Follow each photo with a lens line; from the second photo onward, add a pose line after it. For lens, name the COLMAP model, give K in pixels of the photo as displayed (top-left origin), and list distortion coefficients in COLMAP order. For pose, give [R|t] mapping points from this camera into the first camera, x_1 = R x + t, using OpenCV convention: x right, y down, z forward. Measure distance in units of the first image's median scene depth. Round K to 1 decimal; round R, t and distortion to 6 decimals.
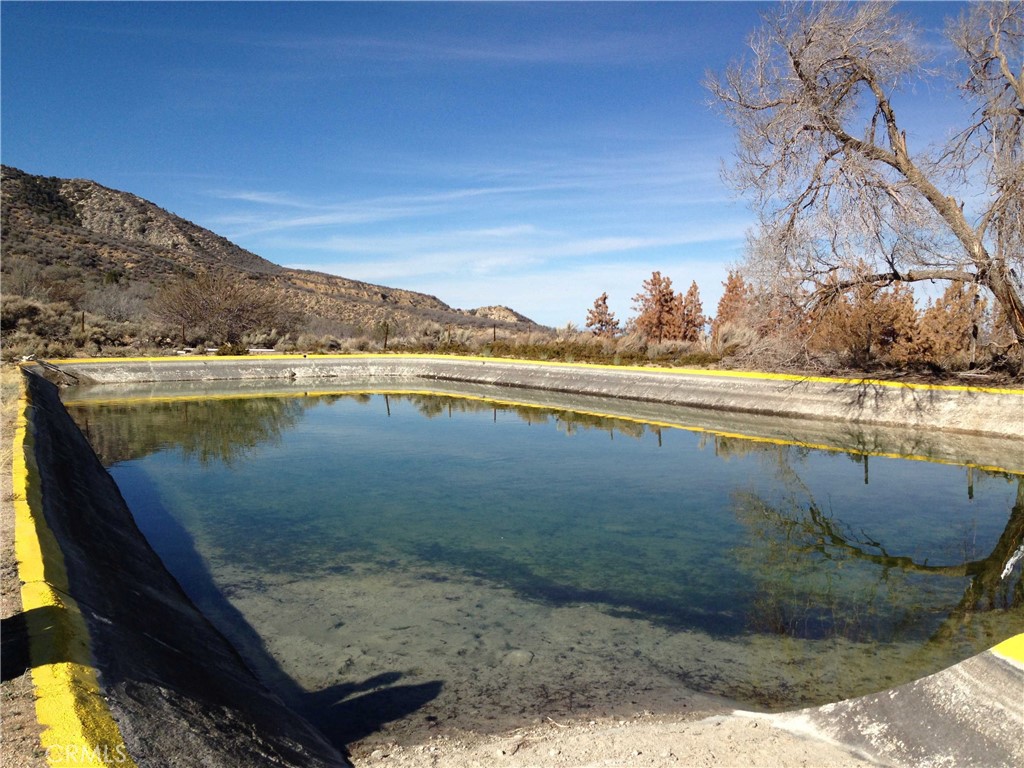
lens RADIAL K [[994.9, 0, 512.0], [0, 994.9, 384.0], [0, 0, 1]] dist [0.182158, -0.319060]
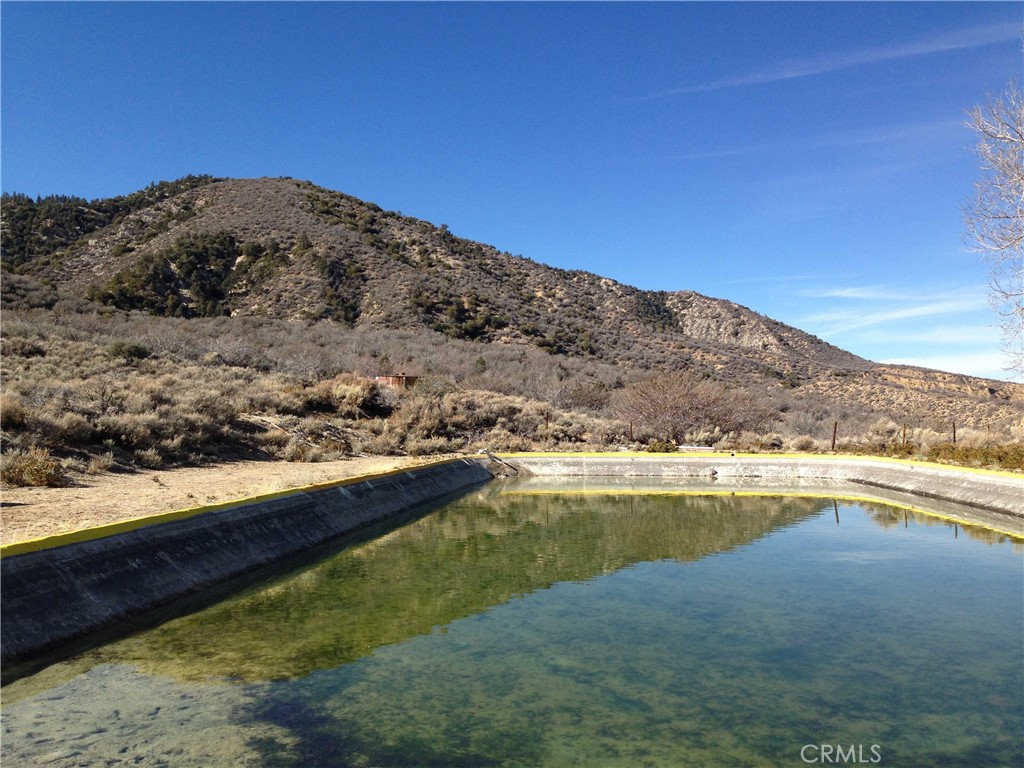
lens RADIAL K [[994.9, 0, 512.0], [0, 994.9, 384.0], [0, 0, 1]] dist [0.182158, -0.319060]
pose [[0.820602, -0.019764, -0.571158, 0.161368], [-0.035479, 0.995712, -0.085429, -0.004919], [0.570397, 0.090367, 0.816383, 0.068460]]
